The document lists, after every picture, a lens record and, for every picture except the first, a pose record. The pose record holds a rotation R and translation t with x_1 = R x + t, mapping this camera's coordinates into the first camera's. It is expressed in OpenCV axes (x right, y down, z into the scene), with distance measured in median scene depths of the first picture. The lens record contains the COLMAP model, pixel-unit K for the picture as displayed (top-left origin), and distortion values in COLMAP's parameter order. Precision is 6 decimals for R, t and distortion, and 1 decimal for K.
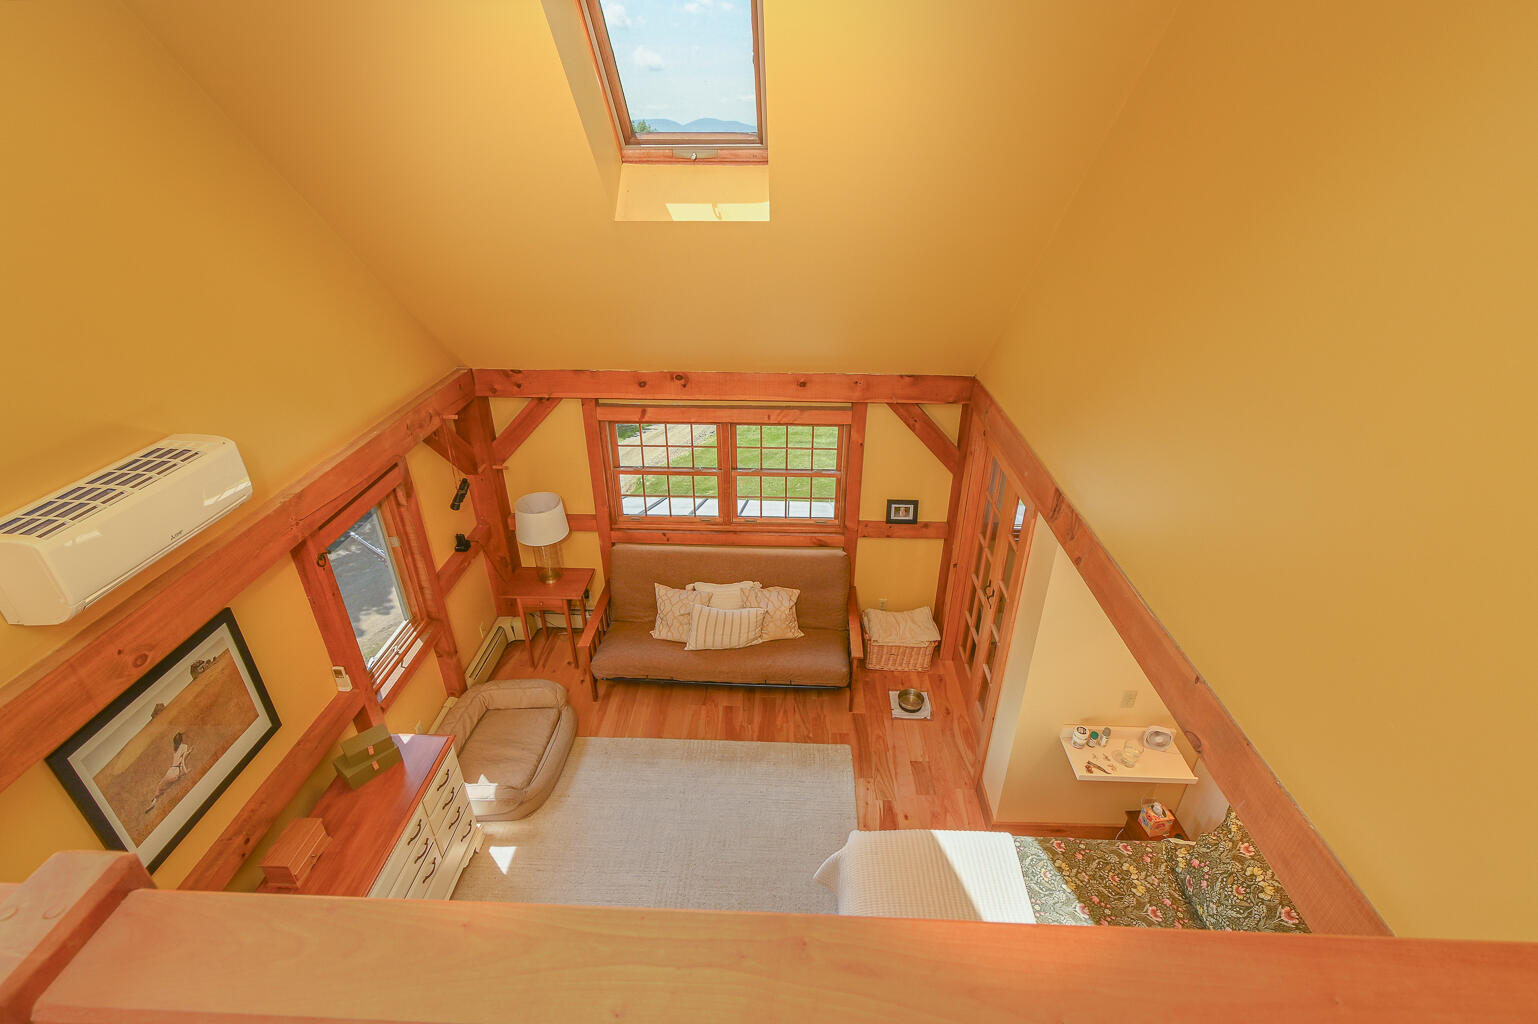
lens RADIAL K [[684.7, 0, 767.0], [0, 684.7, 512.3], [0, 0, 1]] dist [0.008321, -0.004277]
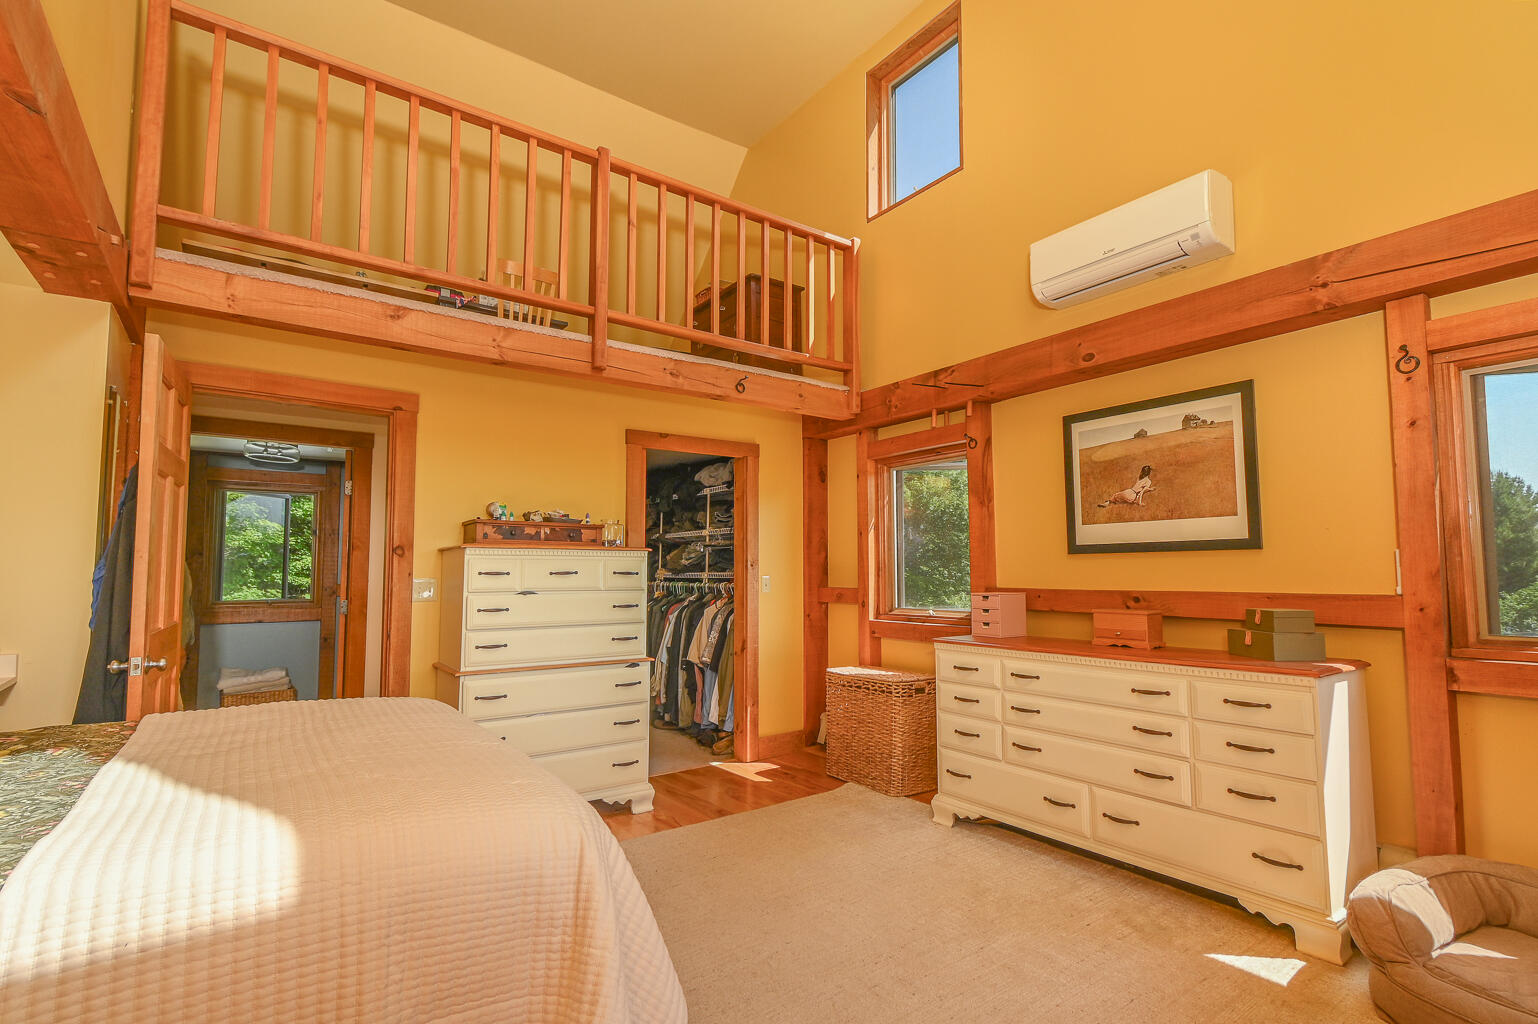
lens RADIAL K [[684.7, 0, 767.5], [0, 684.7, 513.5], [0, 0, 1]] dist [0.008321, -0.004277]
pose [[-0.798510, -0.044852, -0.600308, 0.322050], [-0.283701, 0.907572, 0.309560, 0.214382], [0.530938, 0.417495, -0.737430, 1.498621]]
